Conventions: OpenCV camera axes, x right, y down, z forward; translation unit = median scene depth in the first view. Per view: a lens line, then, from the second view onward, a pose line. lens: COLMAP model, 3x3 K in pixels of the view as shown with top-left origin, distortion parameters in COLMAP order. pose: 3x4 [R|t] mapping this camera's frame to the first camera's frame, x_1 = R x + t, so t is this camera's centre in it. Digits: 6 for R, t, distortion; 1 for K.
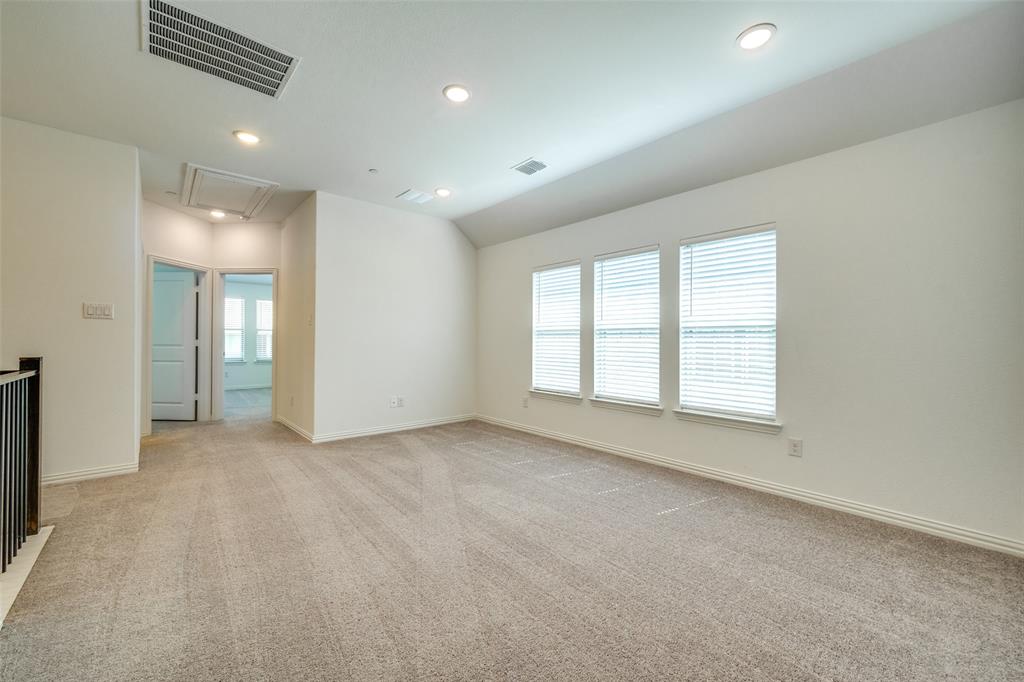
lens RADIAL K [[421.8, 0, 512.0], [0, 421.8, 341.0], [0, 0, 1]] dist [0.000578, -0.000090]
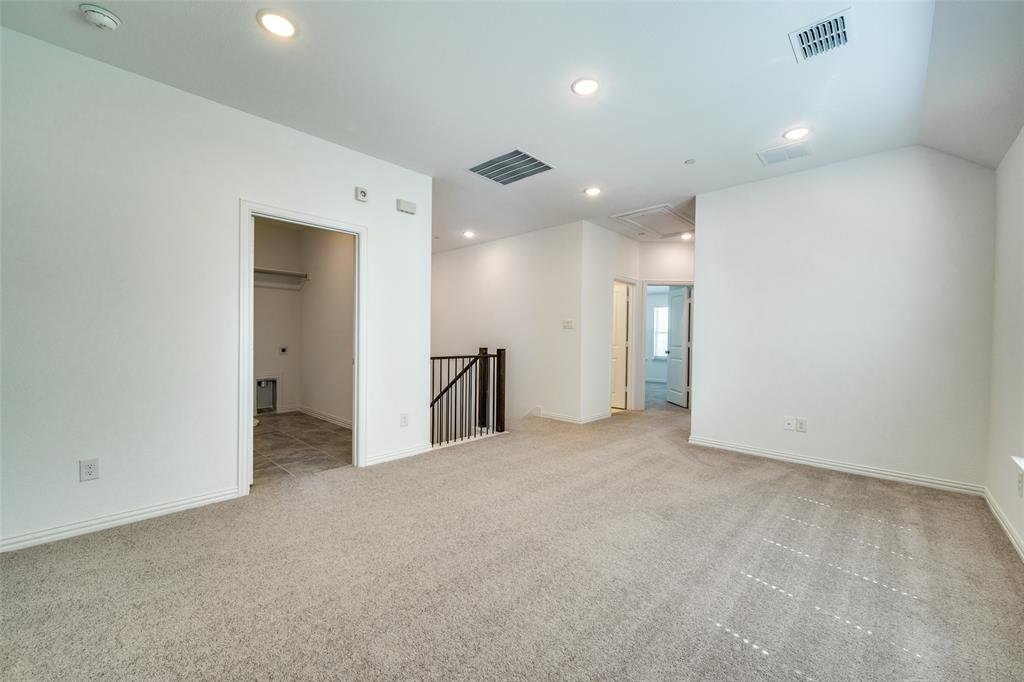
lens RADIAL K [[421.8, 0, 512.0], [0, 421.8, 341.0], [0, 0, 1]] dist [0.000578, -0.000090]
pose [[0.045182, 0.000013, -0.998979, 0.593595], [-0.010301, 0.999947, -0.000452, -0.000095], [0.998926, 0.010311, 0.045180, 0.576756]]
